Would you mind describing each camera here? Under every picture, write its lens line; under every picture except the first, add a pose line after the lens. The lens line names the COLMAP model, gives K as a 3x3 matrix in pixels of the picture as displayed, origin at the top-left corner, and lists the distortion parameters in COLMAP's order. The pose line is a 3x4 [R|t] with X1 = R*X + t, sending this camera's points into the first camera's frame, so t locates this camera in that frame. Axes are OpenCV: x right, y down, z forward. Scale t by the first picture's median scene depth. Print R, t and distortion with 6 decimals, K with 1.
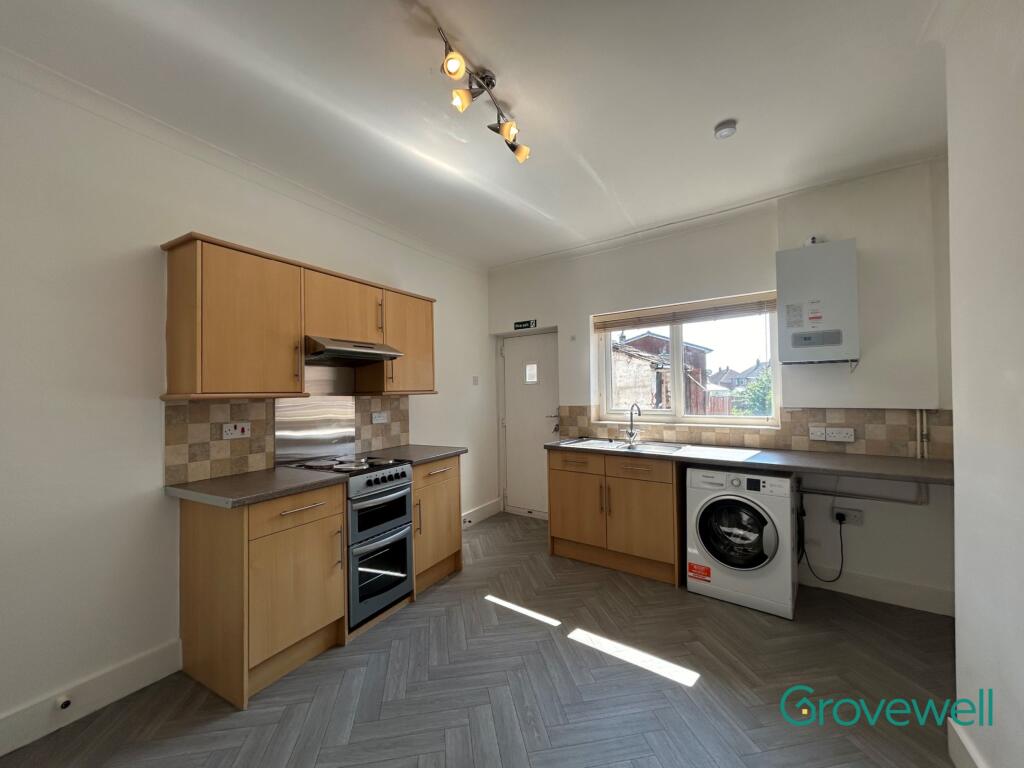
lens RADIAL K [[414.2, 0, 512.0], [0, 414.2, 384.0], [0, 0, 1]] dist [-0.005087, 0.000295]
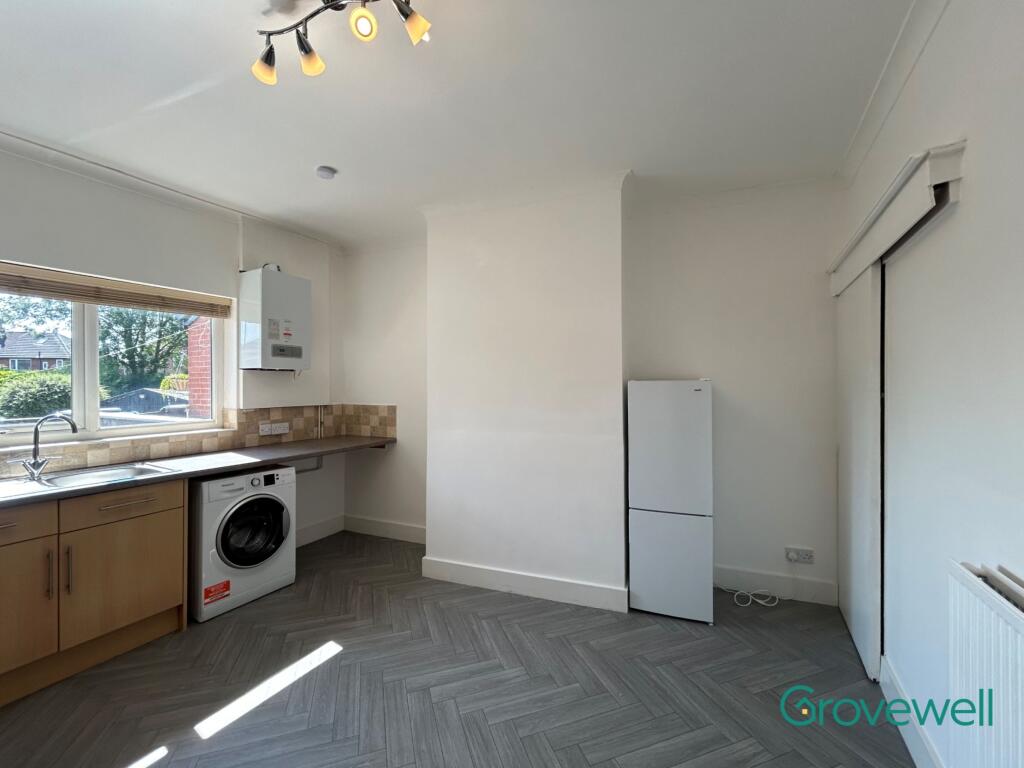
lens RADIAL K [[414.2, 0, 512.0], [0, 414.2, 384.0], [0, 0, 1]] dist [-0.005087, 0.000295]
pose [[-0.148717, 0.017247, 0.988729, -0.582509], [-0.011264, 0.999753, -0.019134, 0.004299], [-0.988816, -0.013983, -0.148486, 0.519450]]
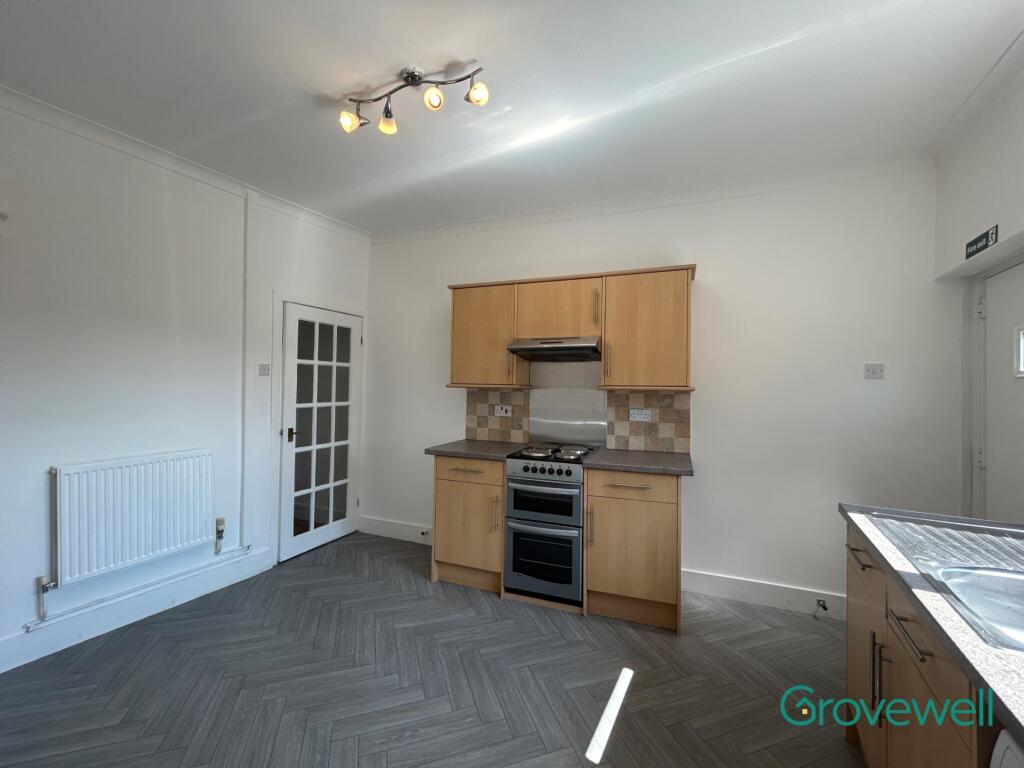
lens RADIAL K [[414.2, 0, 512.0], [0, 414.2, 384.0], [0, 0, 1]] dist [-0.005087, 0.000295]
pose [[0.143903, 0.012630, -0.989511, 0.657403], [0.000130, 0.999918, 0.012782, 0.002442], [0.989592, -0.001968, 0.143889, 0.735327]]
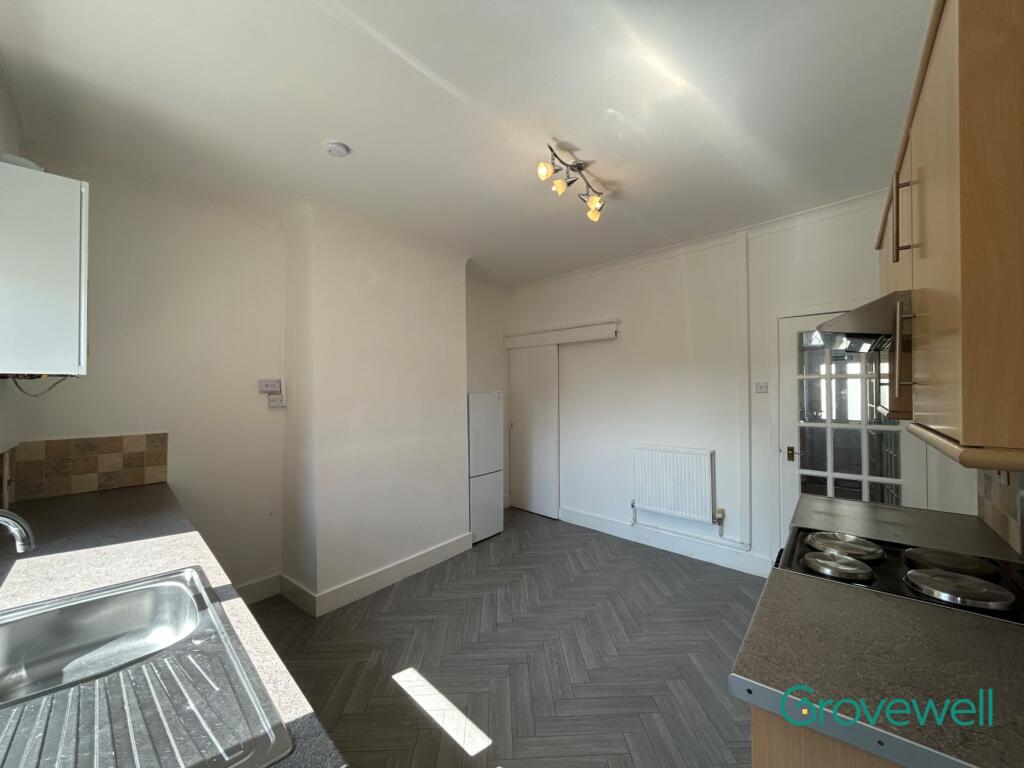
lens RADIAL K [[414.2, 0, 512.0], [0, 414.2, 384.0], [0, 0, 1]] dist [-0.005087, 0.000295]
pose [[-0.988095, 0.024537, 0.151878, -0.027592], [0.020285, 0.999360, -0.029478, -0.012295], [-0.152504, -0.026046, -0.987960, 1.543413]]
